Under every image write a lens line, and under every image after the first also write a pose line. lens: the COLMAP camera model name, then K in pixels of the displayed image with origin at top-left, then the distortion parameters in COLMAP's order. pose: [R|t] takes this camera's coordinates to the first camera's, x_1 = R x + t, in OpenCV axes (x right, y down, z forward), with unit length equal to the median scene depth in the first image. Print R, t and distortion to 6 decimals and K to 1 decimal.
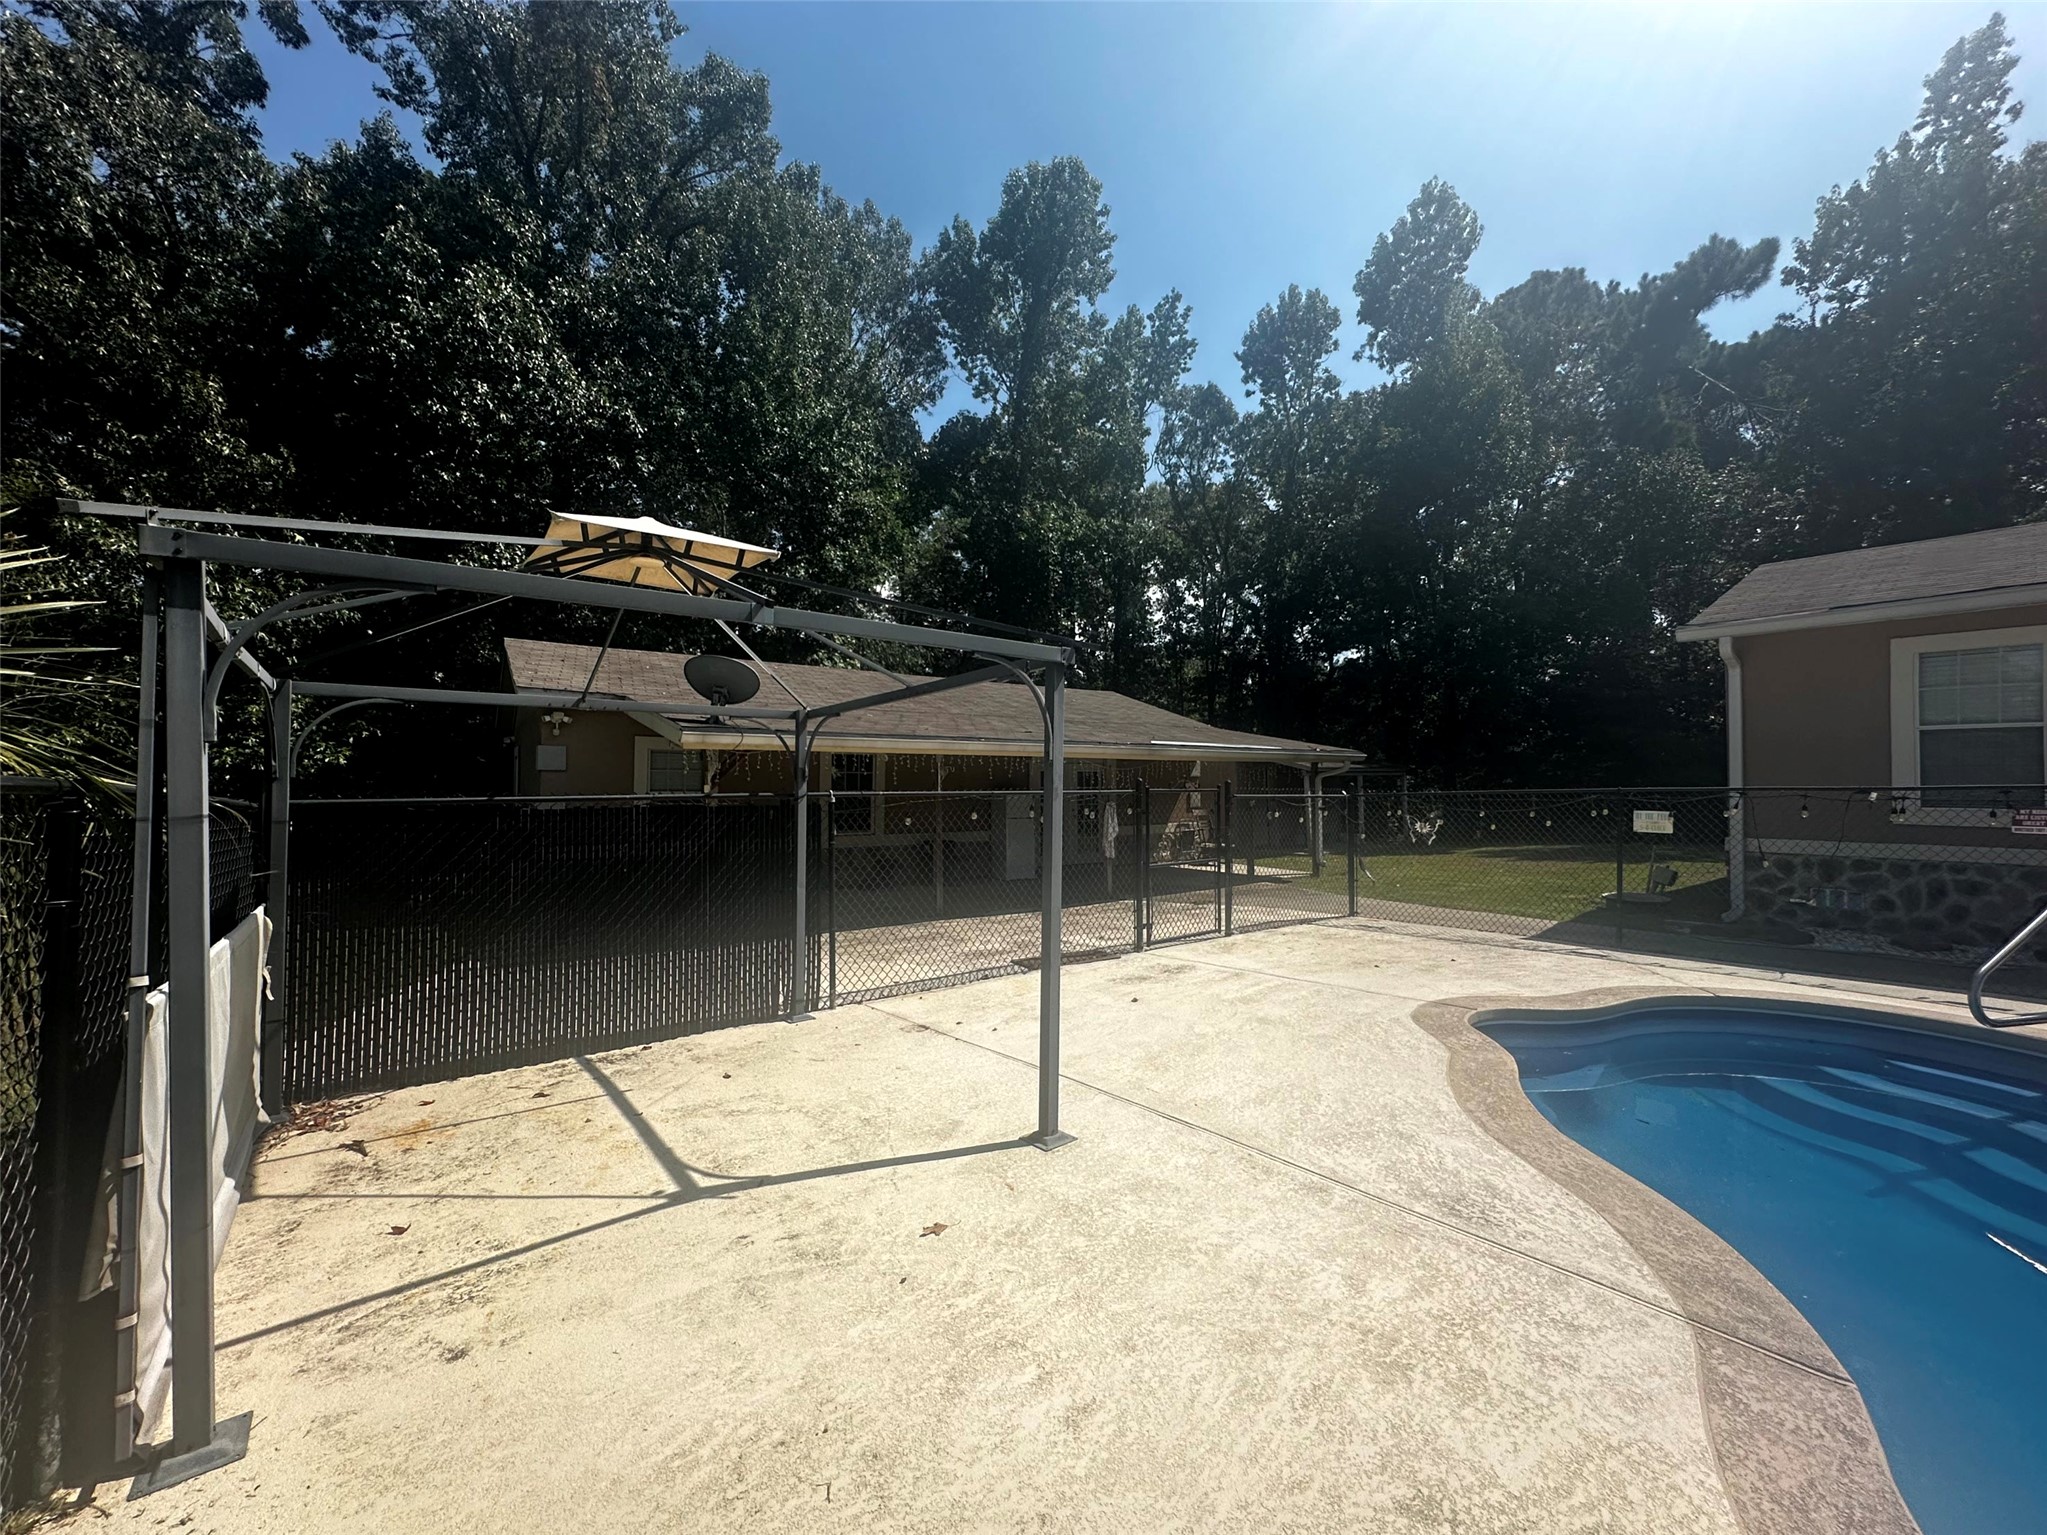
lens RADIAL K [[814.8, 0, 1019.4], [0, 814.8, 764.5], [0, 0, 1]] dist [-0.002396, 0.000444]
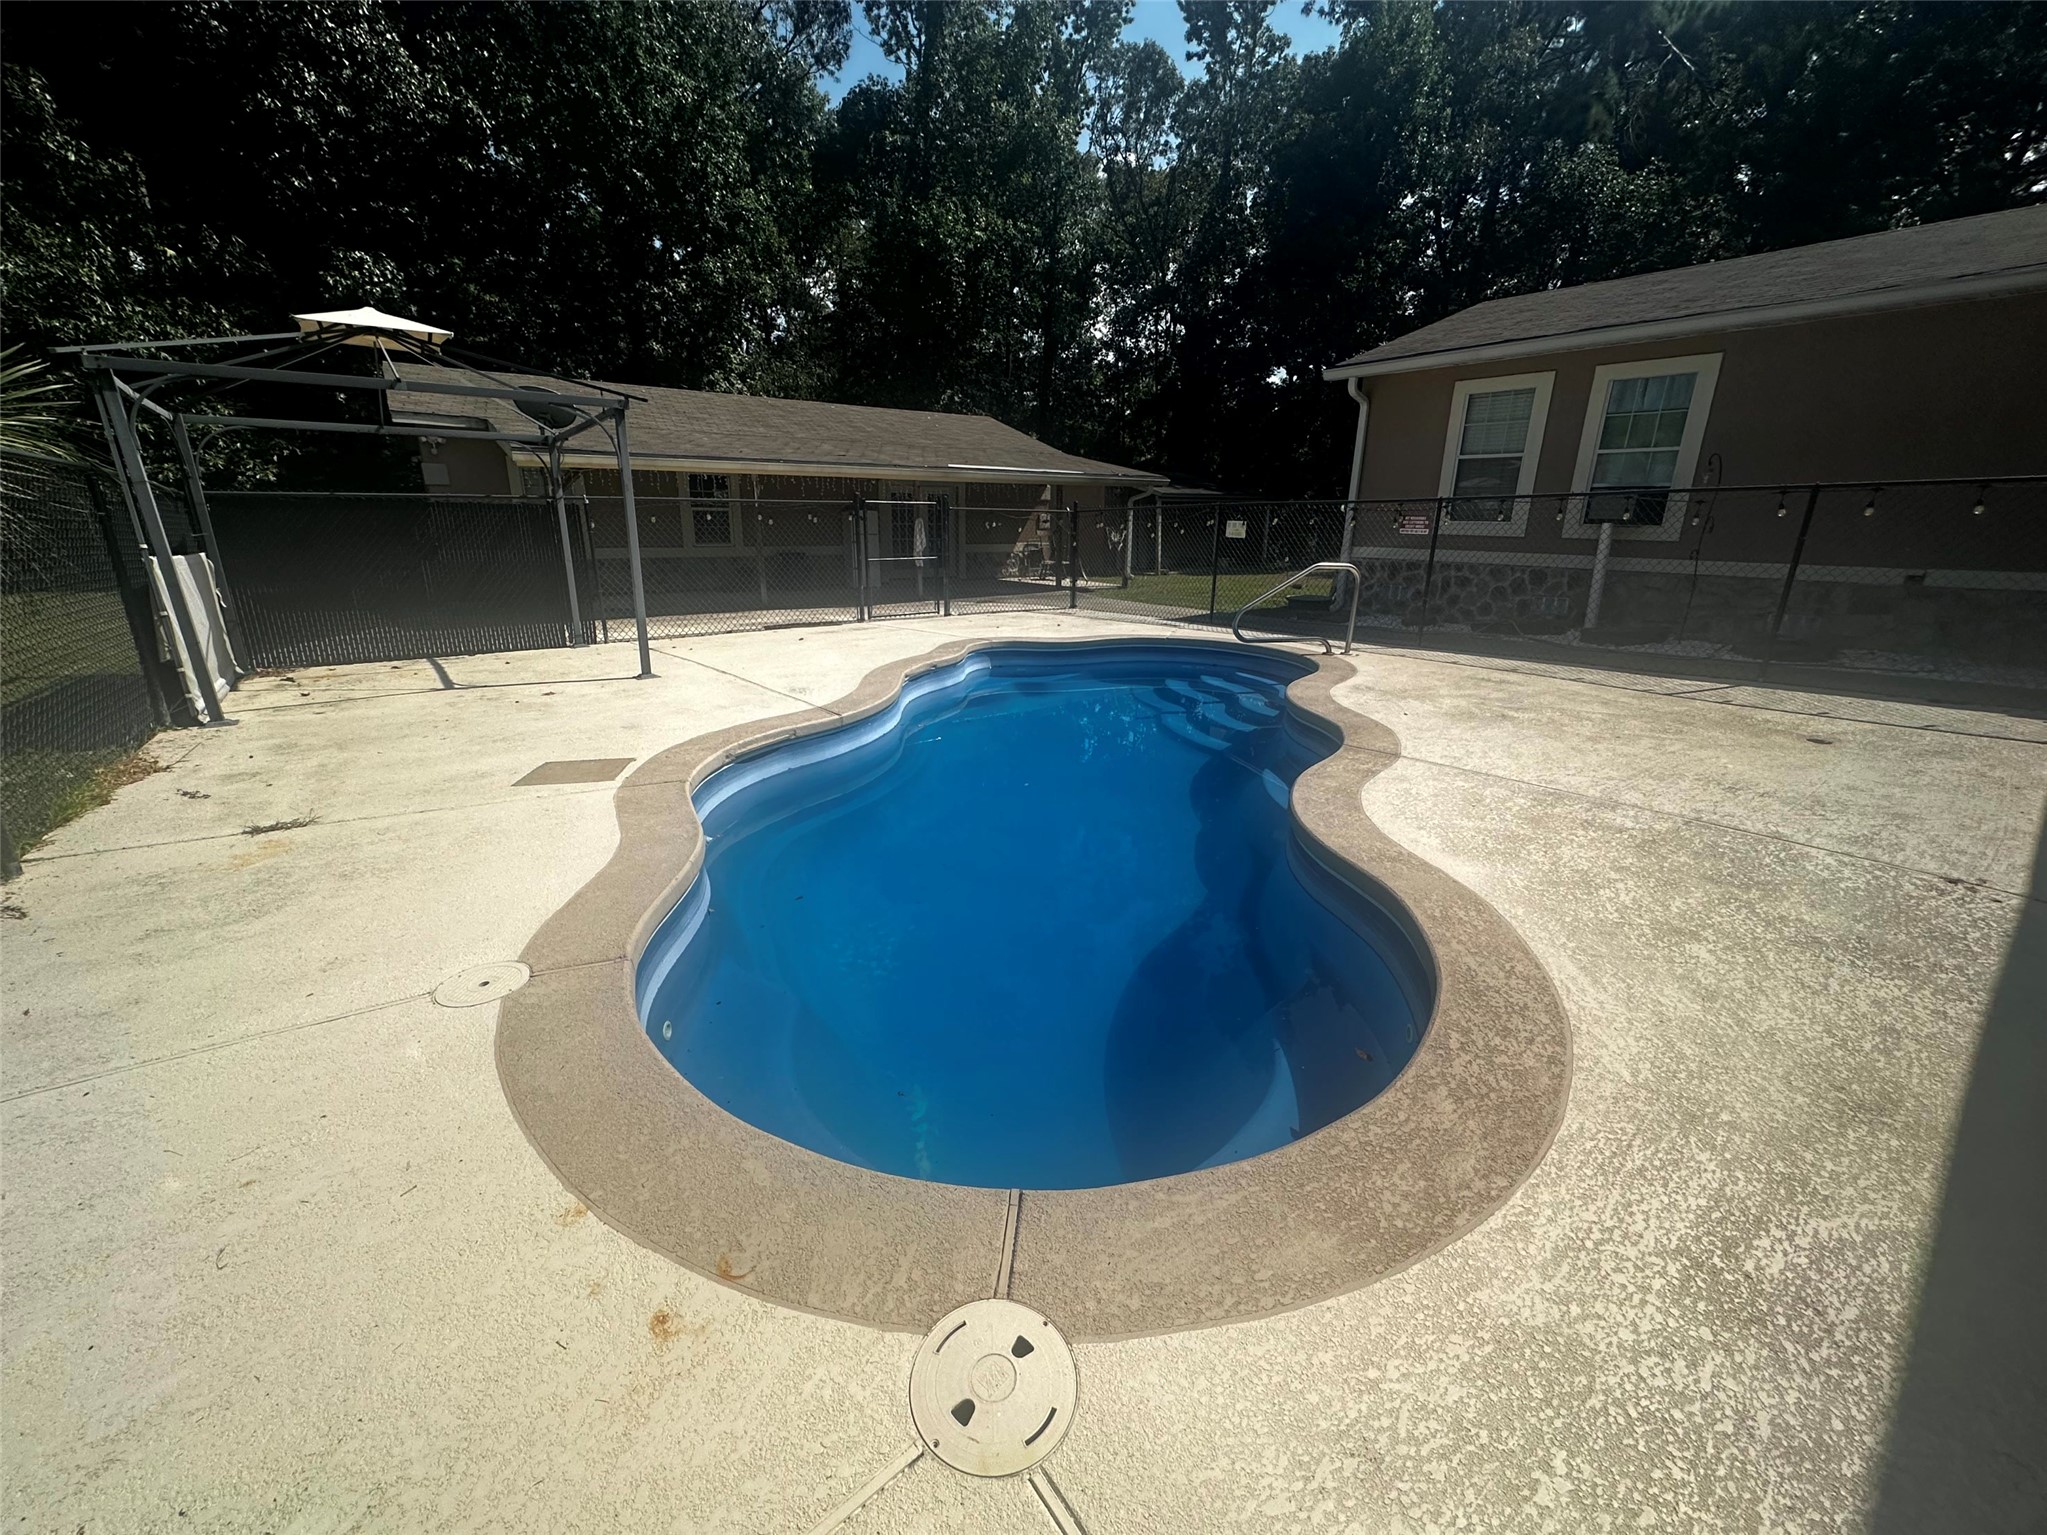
lens RADIAL K [[814.8, 0, 1020.8], [0, 814.8, 766.9], [0, 0, 1]] dist [-0.002396, 0.000444]
pose [[0.999957, 0.007633, 0.005231, 0.157277], [-0.008897, 0.948490, 0.316681, 0.007300], [-0.002544, -0.316714, 0.948518, -0.155167]]
